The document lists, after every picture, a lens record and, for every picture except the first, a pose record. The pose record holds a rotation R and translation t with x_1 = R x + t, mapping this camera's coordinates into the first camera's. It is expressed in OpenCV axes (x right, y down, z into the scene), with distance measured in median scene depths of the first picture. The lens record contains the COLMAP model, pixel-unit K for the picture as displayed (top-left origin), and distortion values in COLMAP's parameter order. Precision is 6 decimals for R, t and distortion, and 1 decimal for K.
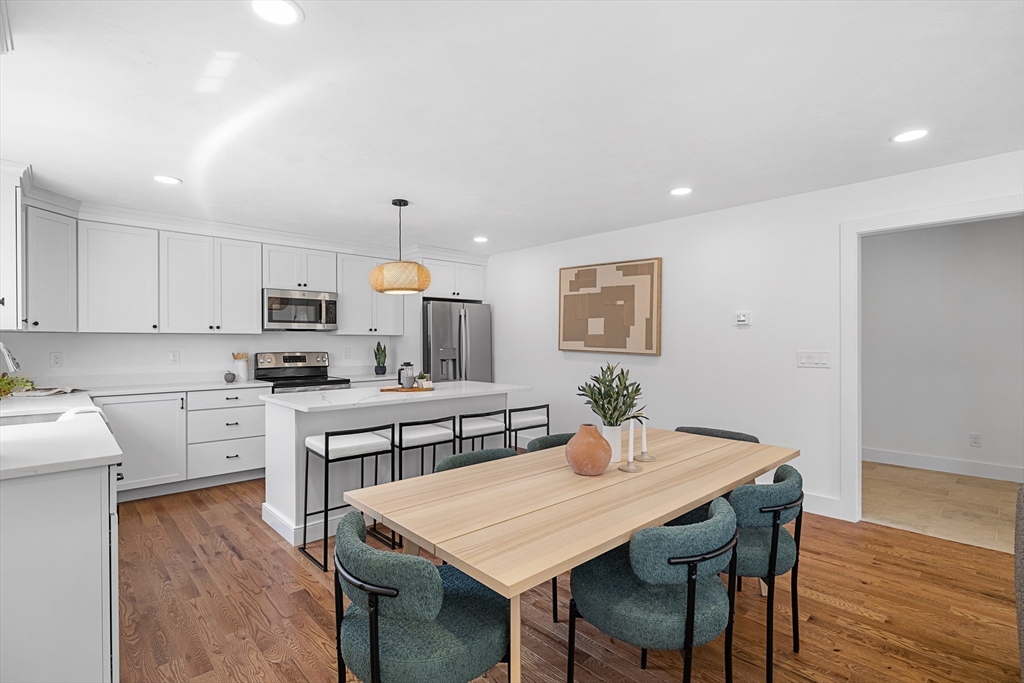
lens RADIAL K [[482.7, 0, 511.9], [0, 482.7, 341.6], [0, 0, 1]] dist [-0.004040, -0.000196]
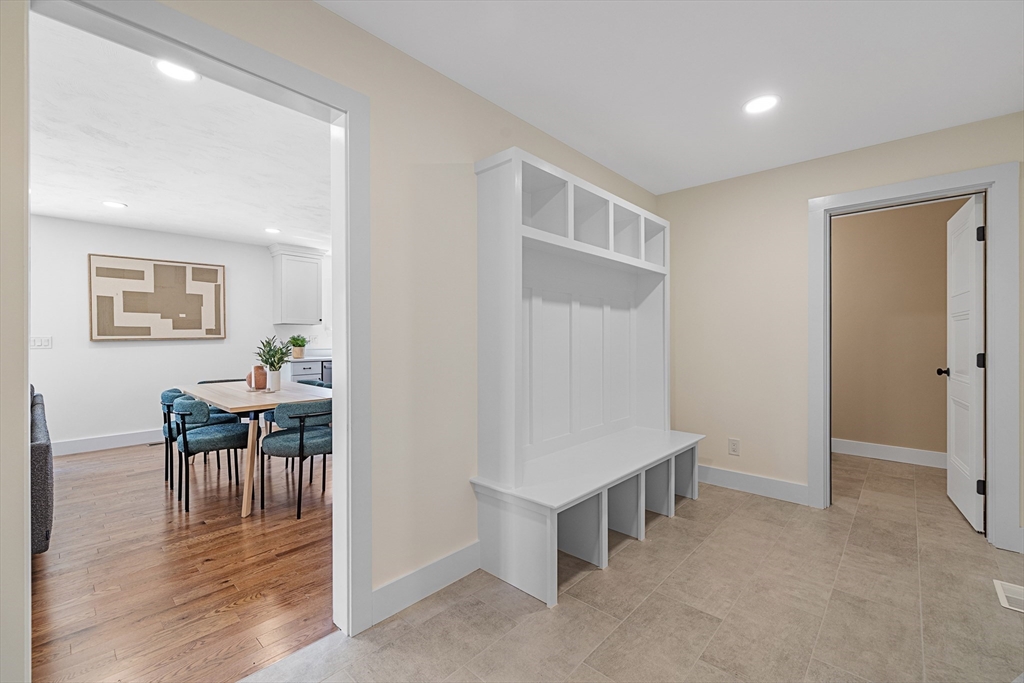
lens RADIAL K [[430.0, 0, 512.0], [0, 430.0, 341.5], [0, 0, 1]] dist [0.000564, 0.000111]
pose [[0.067092, 0.006486, -0.997726, 0.916222], [0.000906, 0.999978, 0.006561, 0.025163], [0.997746, -0.001344, 0.067084, 0.866608]]
